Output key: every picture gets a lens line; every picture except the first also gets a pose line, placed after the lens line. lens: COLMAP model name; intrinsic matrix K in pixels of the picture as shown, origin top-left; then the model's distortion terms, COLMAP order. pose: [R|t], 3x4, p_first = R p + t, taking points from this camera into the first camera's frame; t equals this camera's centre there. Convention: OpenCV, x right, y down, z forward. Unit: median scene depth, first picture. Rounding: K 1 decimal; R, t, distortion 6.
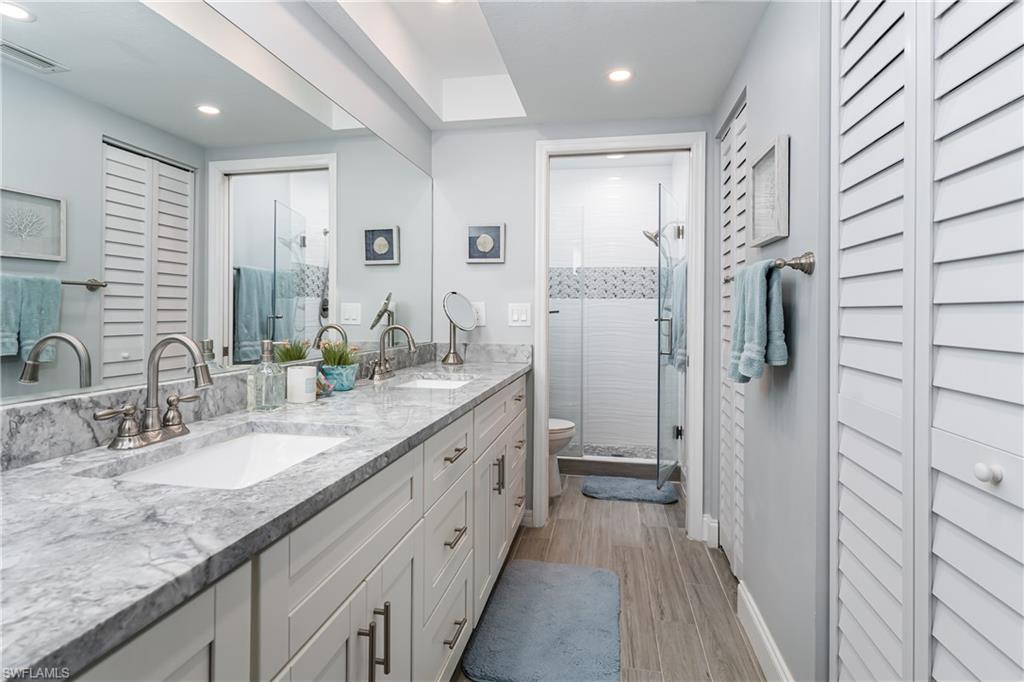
lens RADIAL K [[512.5, 0, 514.9], [0, 512.5, 314.0], [0, 0, 1]] dist [0.000008, 0.000004]
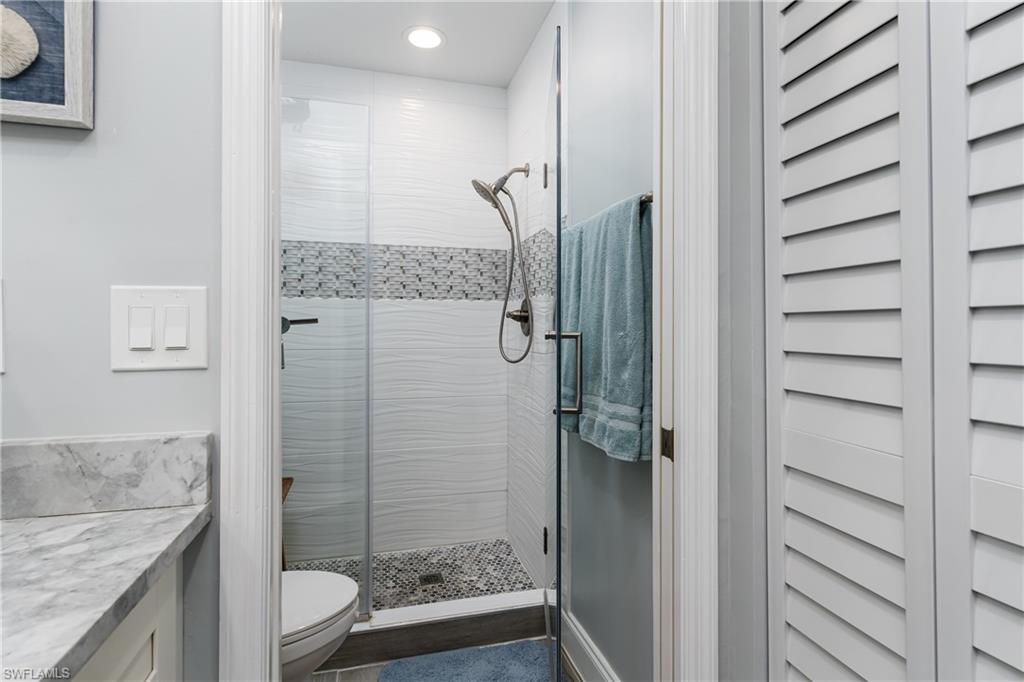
lens RADIAL K [[512.5, 0, 514.9], [0, 512.5, 314.0], [0, 0, 1]] dist [0.000008, 0.000004]
pose [[0.901292, 0.003801, 0.433195, 0.044192], [0.005932, 0.999759, -0.021113, 0.000603], [-0.433171, 0.021599, 0.901053, 0.483348]]
